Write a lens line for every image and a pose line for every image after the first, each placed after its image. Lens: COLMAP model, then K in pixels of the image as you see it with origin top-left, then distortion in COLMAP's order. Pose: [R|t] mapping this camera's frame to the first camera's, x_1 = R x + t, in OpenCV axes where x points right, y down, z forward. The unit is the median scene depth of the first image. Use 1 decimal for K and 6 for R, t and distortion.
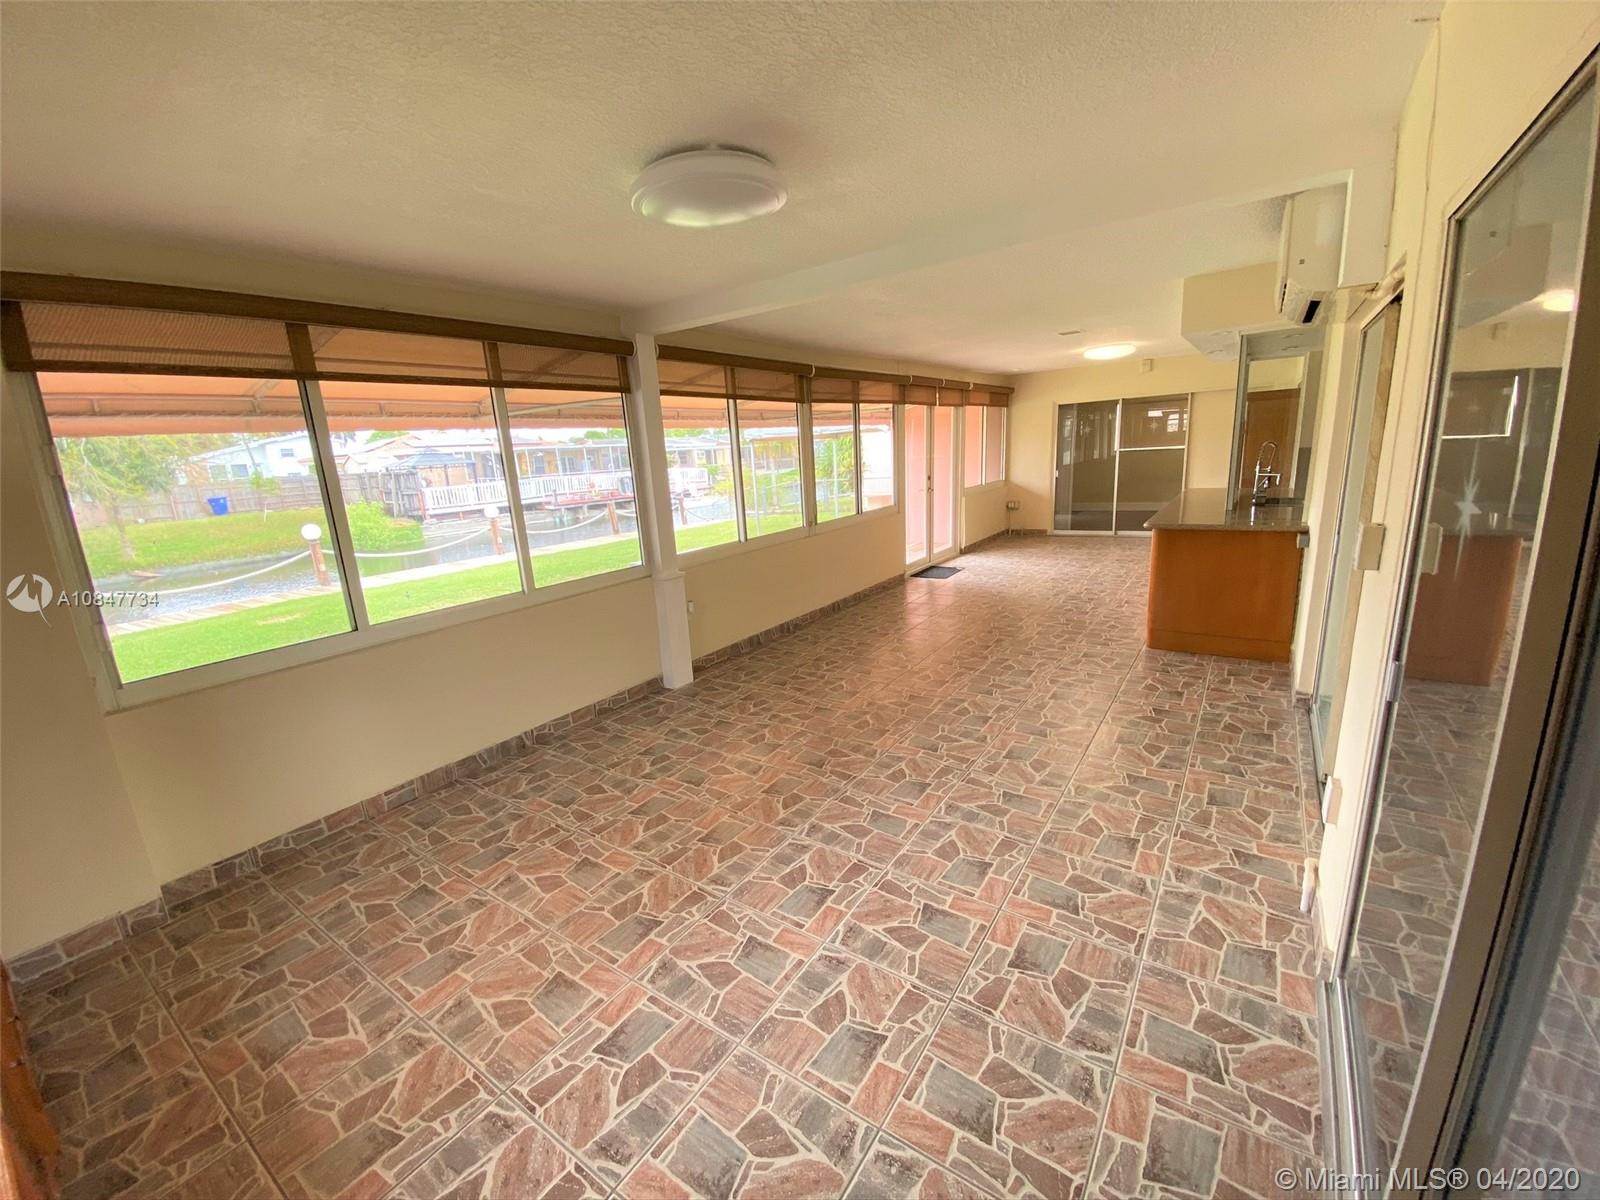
lens RADIAL K [[653.4, 0, 820.8], [0, 653.4, 602.1], [0, 0, 1]] dist [0.001752, -0.007449]
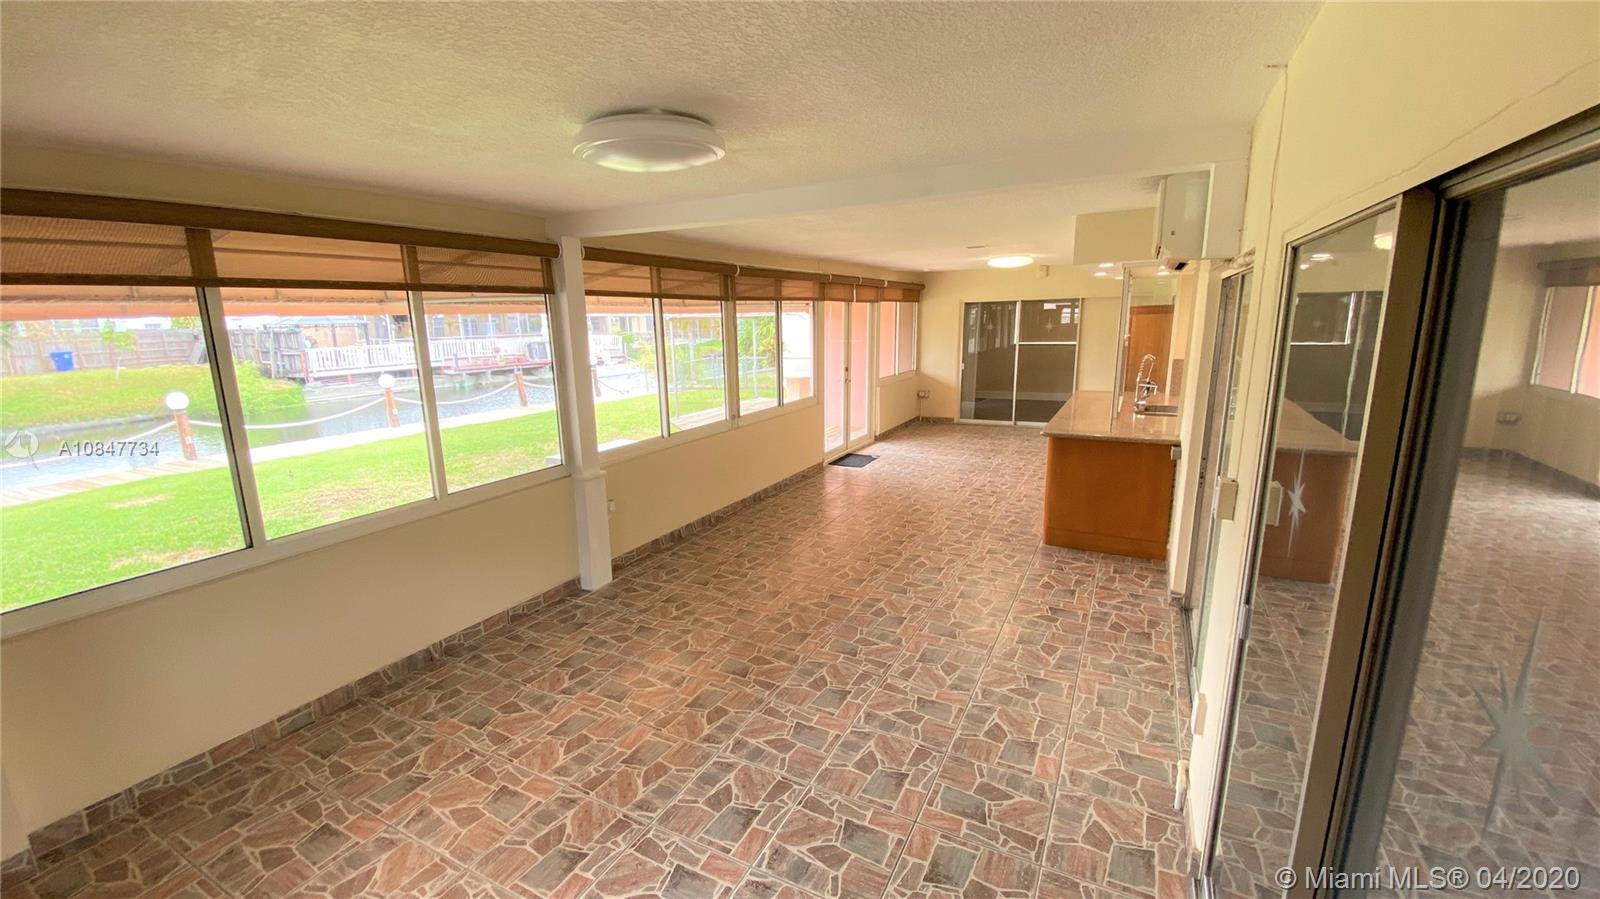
lens RADIAL K [[652.6, 0, 817.6], [0, 652.6, 438.6], [0, 0, 1]] dist [0.007491, -0.012938]
pose [[0.991415, 0.014337, 0.129968, -0.024159], [-0.010256, 0.999435, -0.032017, -0.089323], [-0.130353, 0.030409, 0.991001, -0.042632]]
